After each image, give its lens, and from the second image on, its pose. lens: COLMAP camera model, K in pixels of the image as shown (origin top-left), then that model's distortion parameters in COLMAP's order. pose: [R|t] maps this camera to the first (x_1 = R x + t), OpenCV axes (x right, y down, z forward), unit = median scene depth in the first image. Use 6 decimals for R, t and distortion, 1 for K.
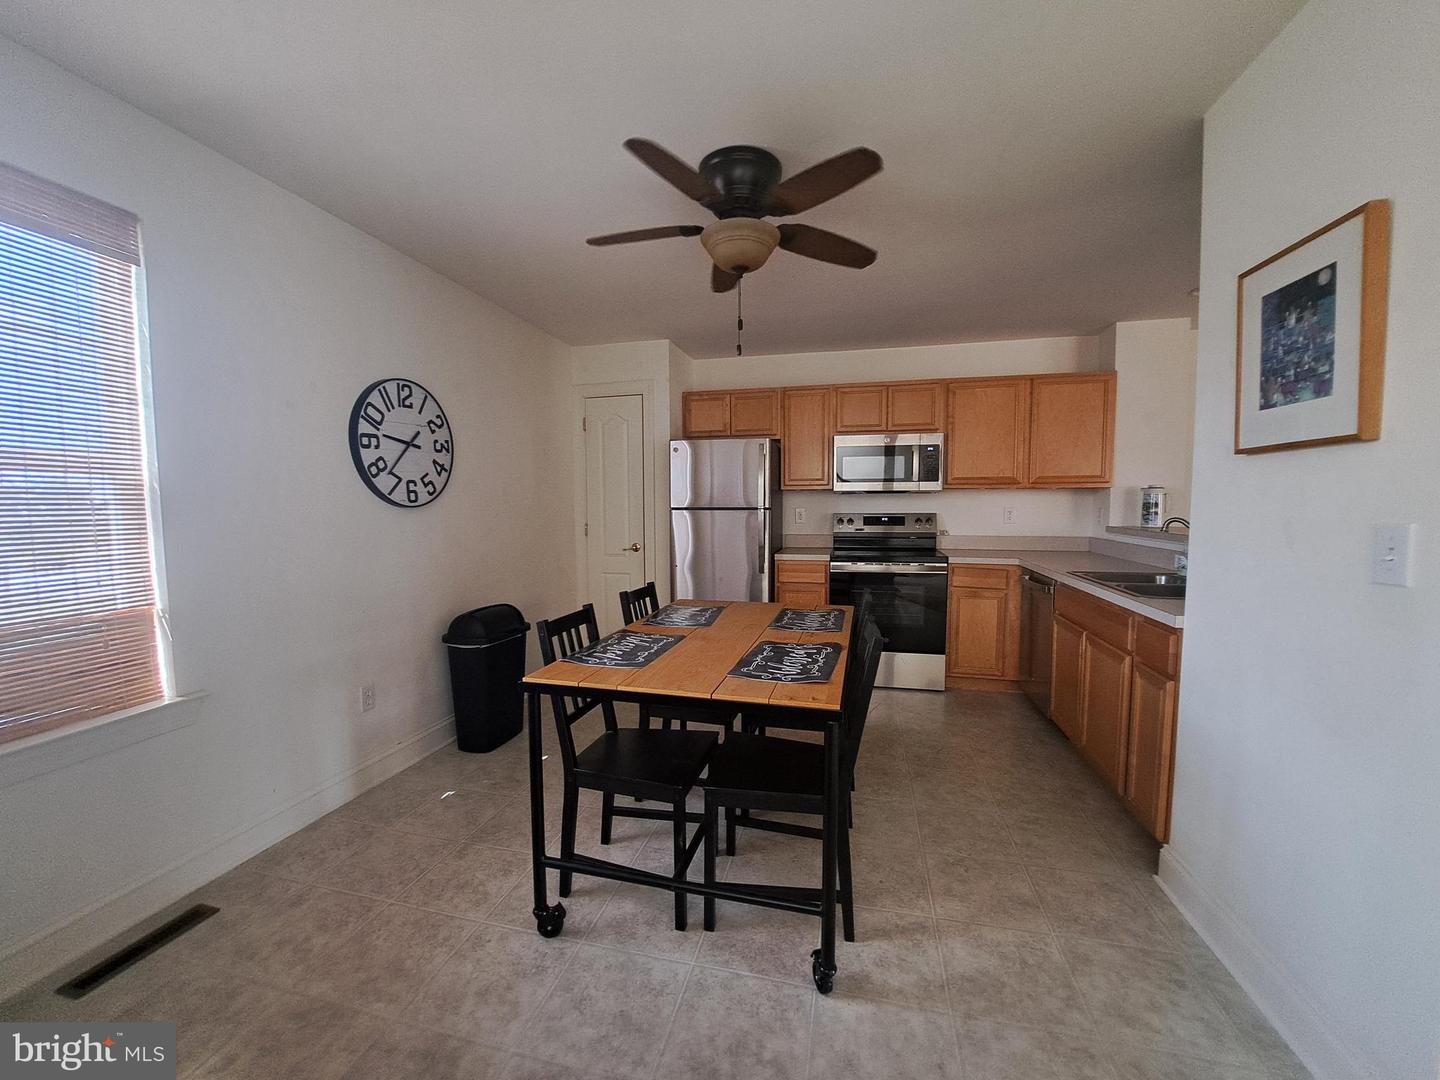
lens RADIAL K [[573.5, 0, 719.3], [0, 573.5, 541.3], [0, 0, 1]] dist [-0.021291, 0.001144]
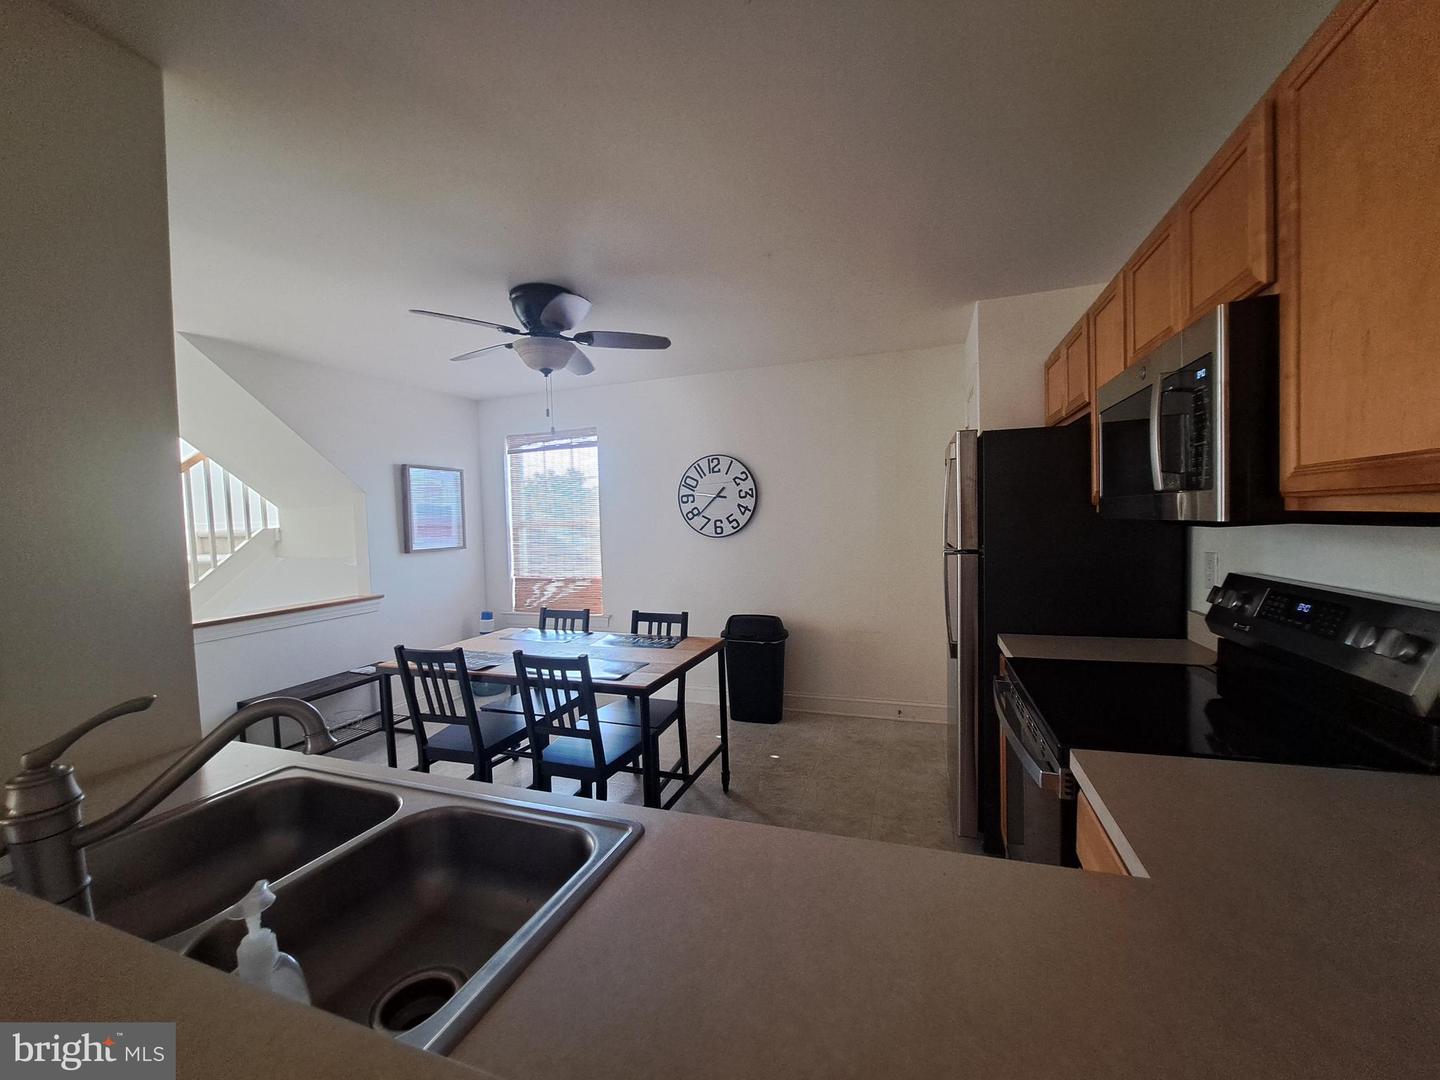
lens RADIAL K [[573.5, 0, 721.9], [0, 573.5, 549.7], [0, 0, 1]] dist [-0.021291, 0.001144]
pose [[-0.101075, 0.063601, -0.992844, 0.985924], [-0.031801, 0.997238, 0.067120, -0.130127], [0.994370, 0.038358, -0.098773, 1.162484]]
